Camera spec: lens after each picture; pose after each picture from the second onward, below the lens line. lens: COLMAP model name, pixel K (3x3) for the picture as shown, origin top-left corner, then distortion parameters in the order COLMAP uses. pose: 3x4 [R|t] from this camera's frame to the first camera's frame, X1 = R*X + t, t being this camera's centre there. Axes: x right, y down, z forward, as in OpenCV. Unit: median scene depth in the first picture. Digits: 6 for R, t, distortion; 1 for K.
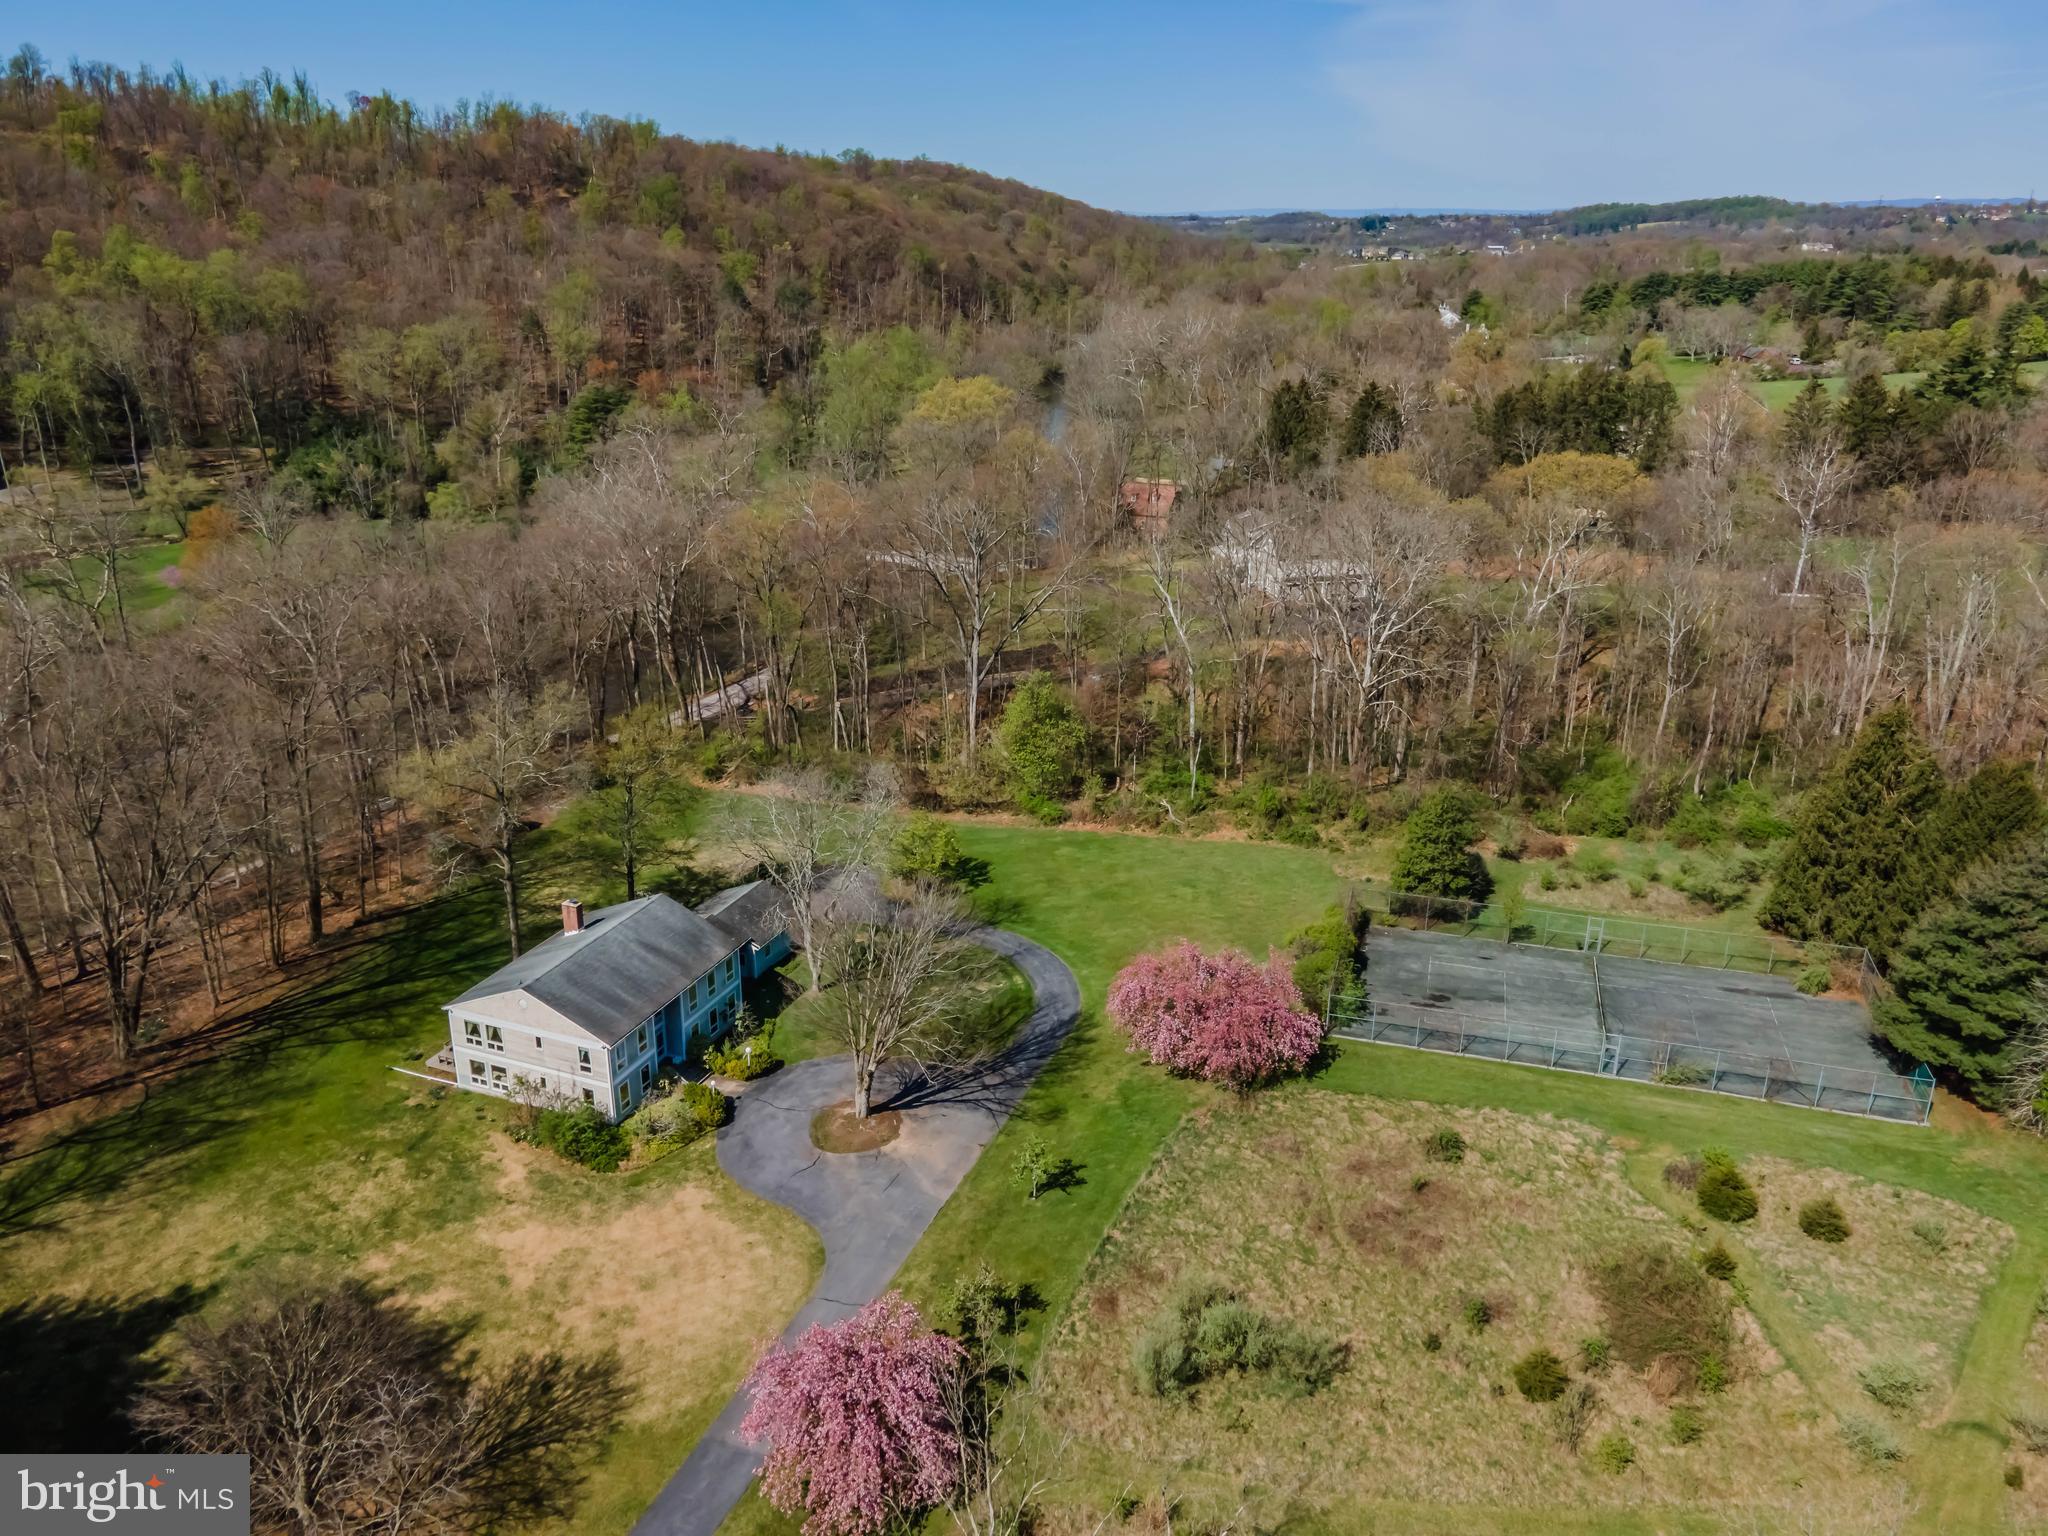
lens RADIAL K [[1486.6, 0, 1023.0], [0, 1486.6, 754.0], [0, 0, 1]] dist [0.021935, 0.039569]
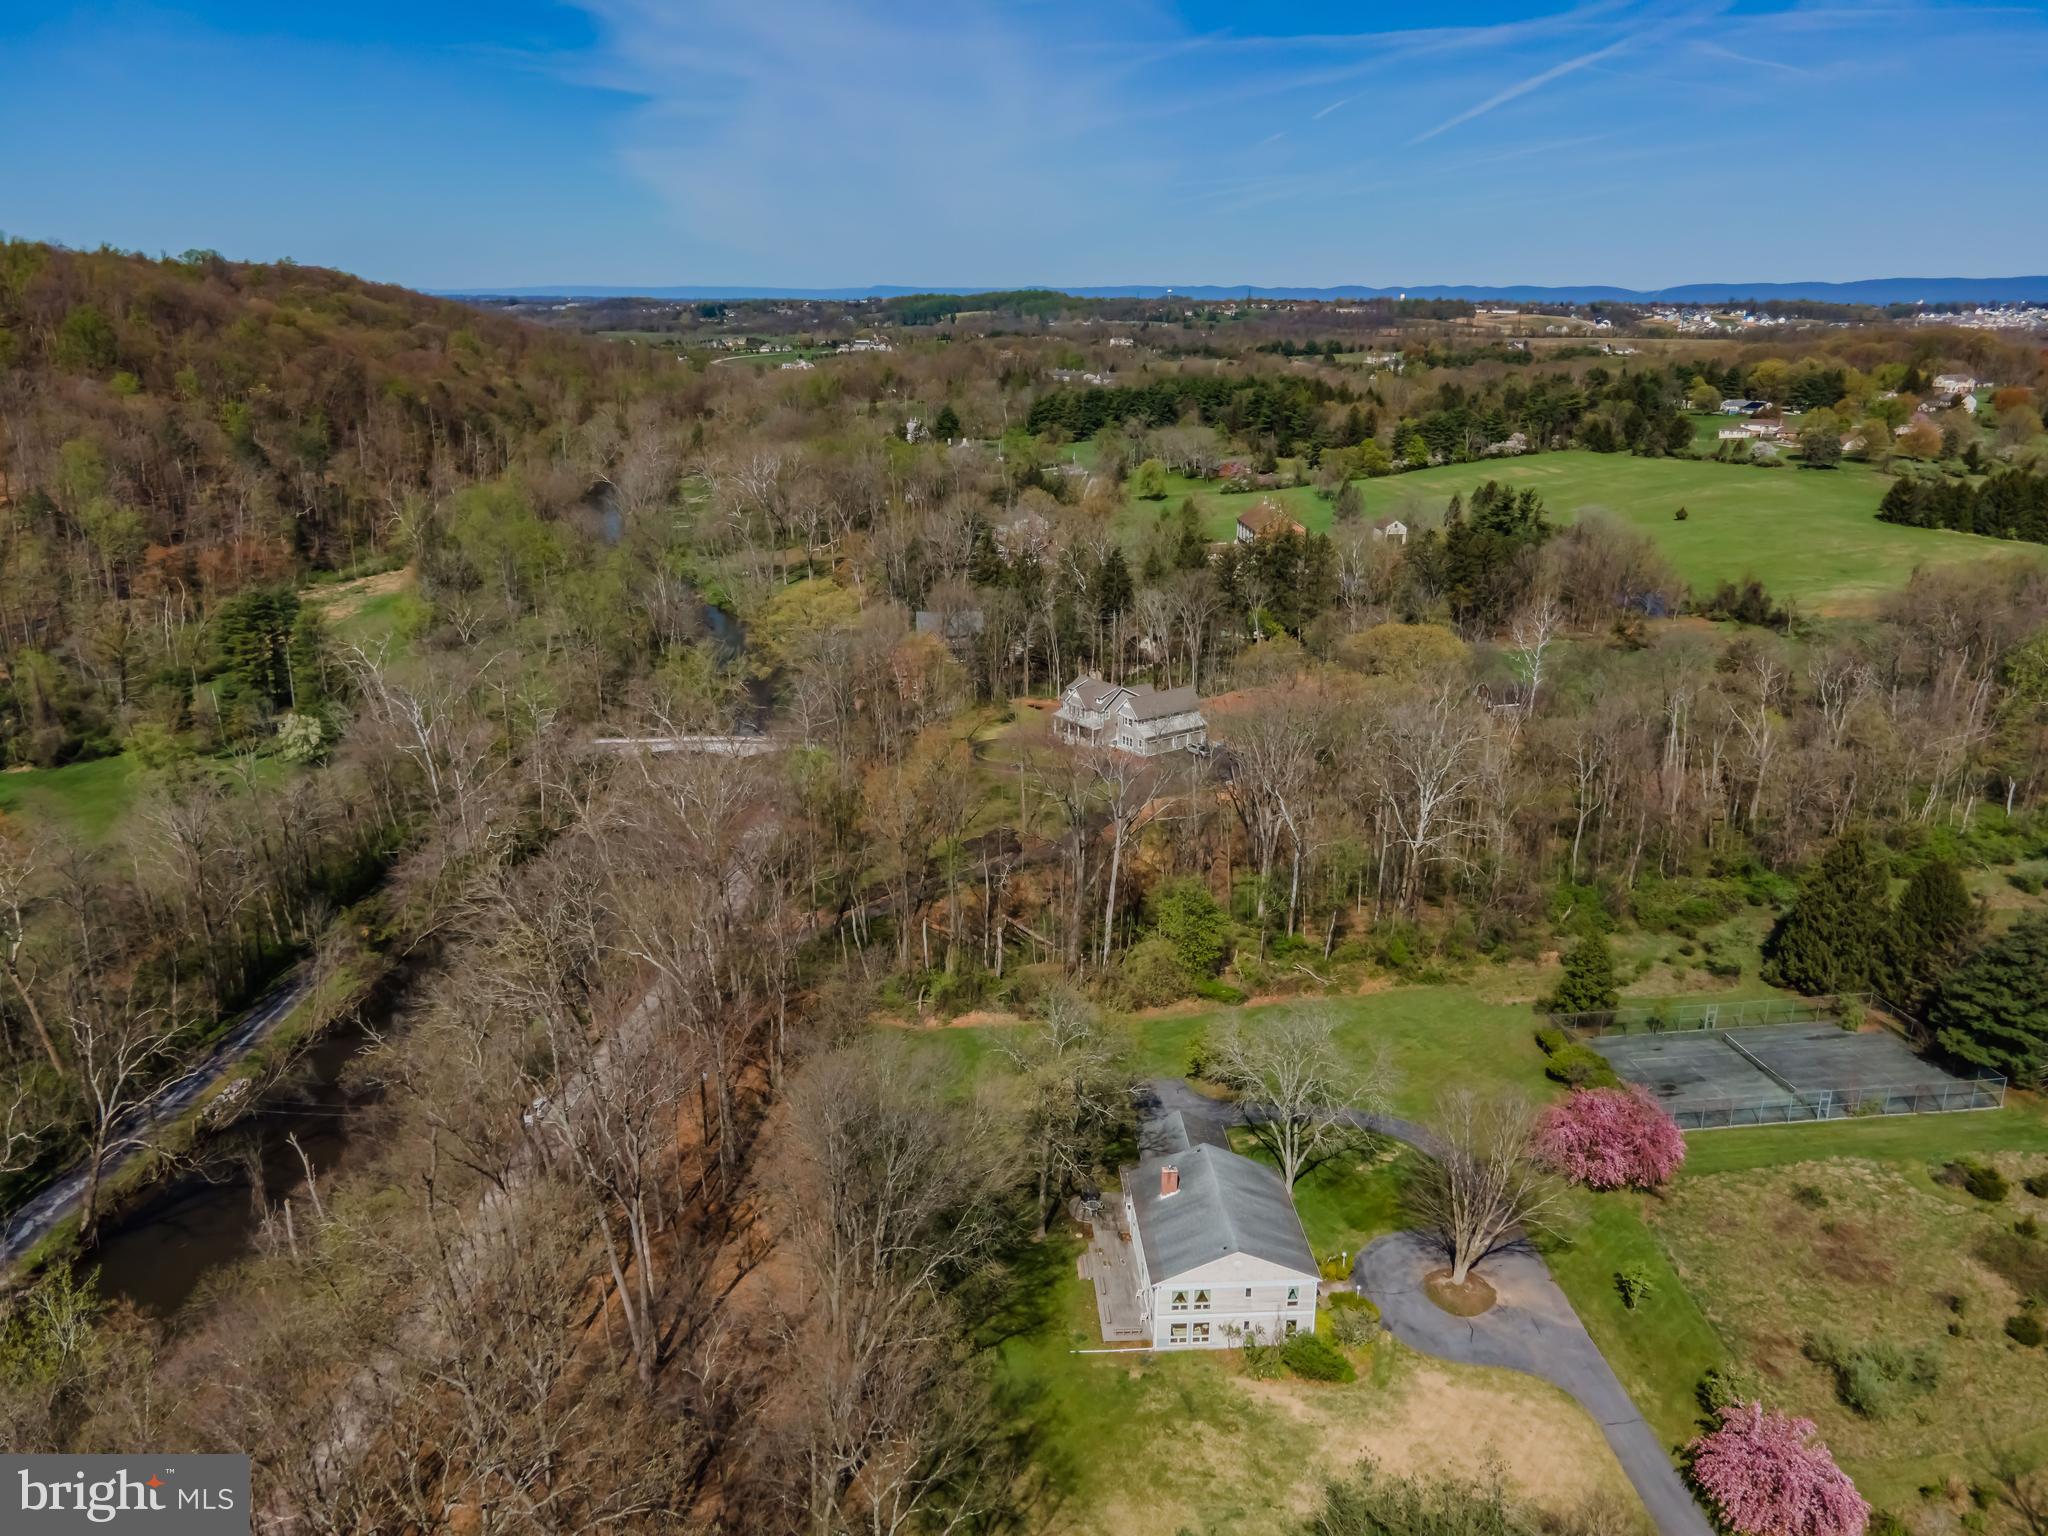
lens RADIAL K [[1493.0, 0, 1024.0], [0, 1493.0, 768.0], [0, 0, 1]] dist [0.027741, 0.028568]
pose [[0.905524, -0.132030, 0.403230, -0.890154], [0.147498, 0.989035, -0.007391, -0.233803], [-0.397833, 0.066168, 0.915069, -0.056629]]
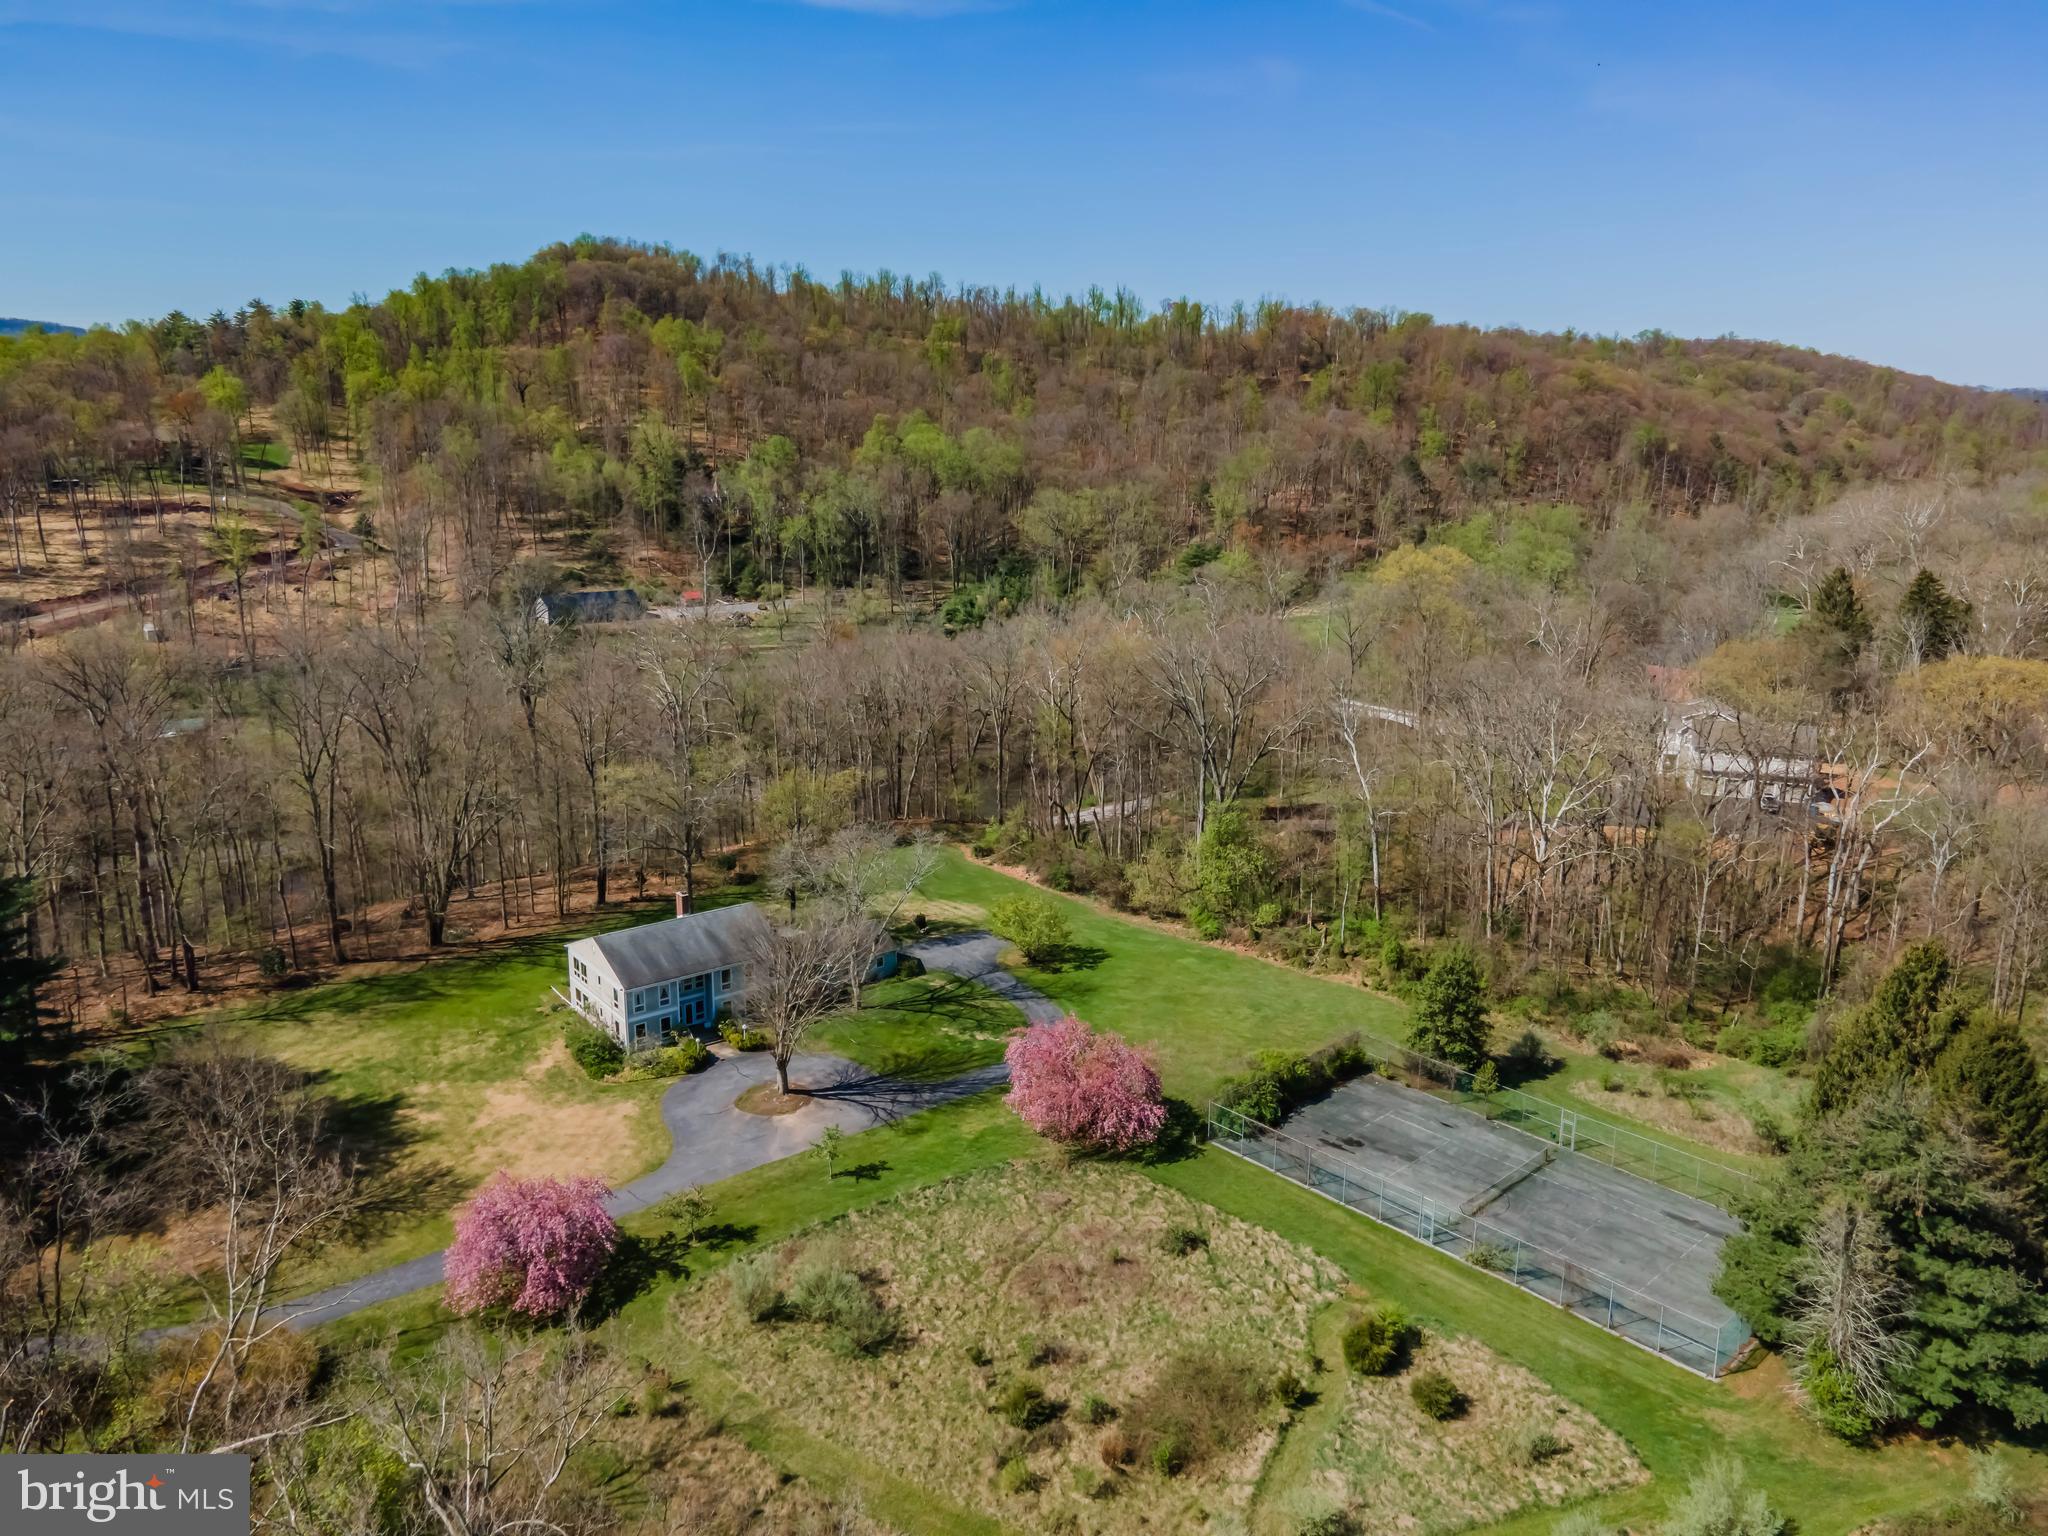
lens RADIAL K [[1486.6, 0, 1023.0], [0, 1486.6, 754.0], [0, 0, 1]] dist [0.021935, 0.039569]
pose [[0.859706, 0.119438, -0.496628, 0.632875], [-0.174077, 0.982582, -0.065033, 0.012402], [0.480211, 0.142361, 0.865524, -0.014222]]
